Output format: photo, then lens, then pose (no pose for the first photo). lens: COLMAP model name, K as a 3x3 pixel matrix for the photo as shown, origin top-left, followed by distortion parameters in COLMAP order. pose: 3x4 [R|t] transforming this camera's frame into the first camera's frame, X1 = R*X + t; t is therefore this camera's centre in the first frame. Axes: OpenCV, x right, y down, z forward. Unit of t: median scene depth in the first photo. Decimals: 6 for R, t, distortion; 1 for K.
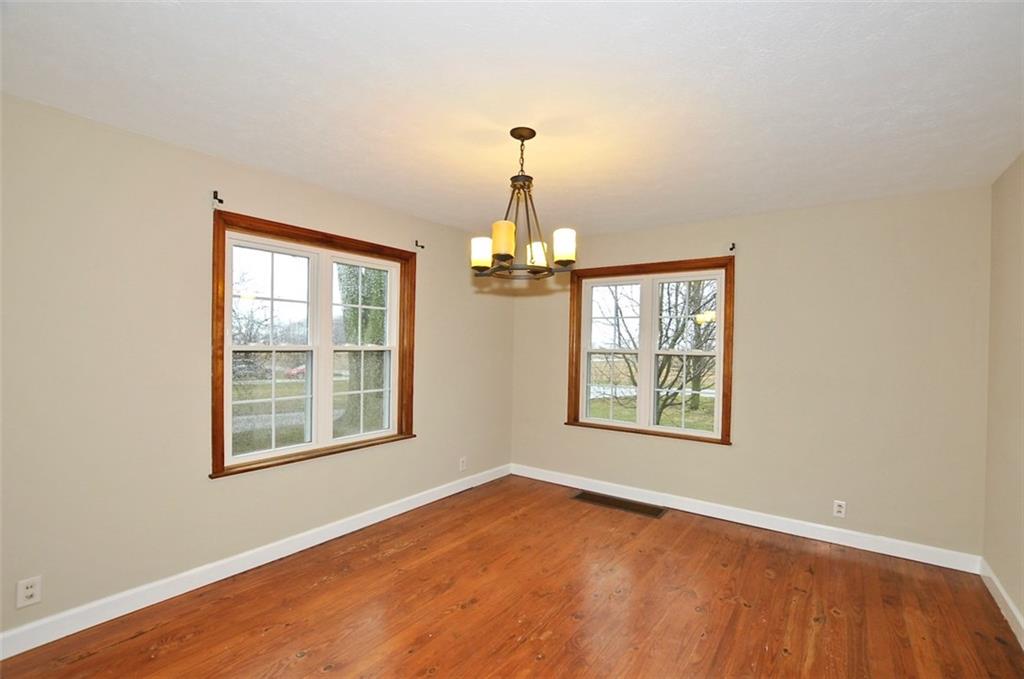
lens RADIAL K [[452.3, 0, 516.7], [0, 452.3, 349.1], [0, 0, 1]] dist [-0.035567, 0.000186]
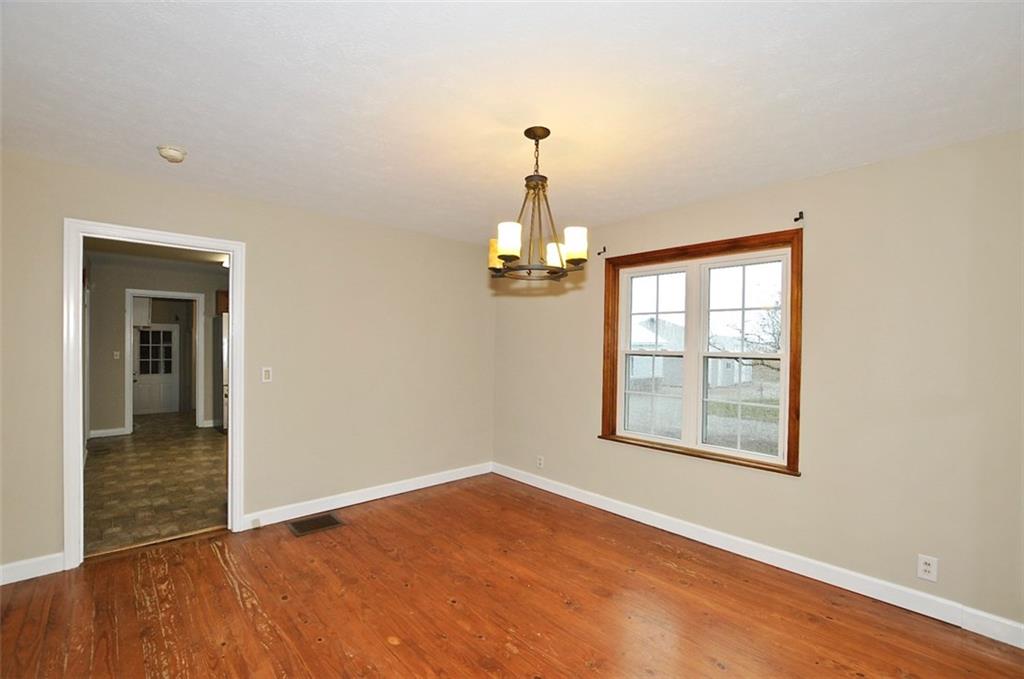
lens RADIAL K [[448.9, 0, 517.0], [0, 448.9, 345.5], [0, 0, 1]] dist [-0.038801, 0.007879]
pose [[-0.190534, -0.013727, -0.981585, 0.802961], [-0.035777, 0.999335, -0.007031, 0.000914], [0.981028, 0.033779, -0.190898, 0.938673]]
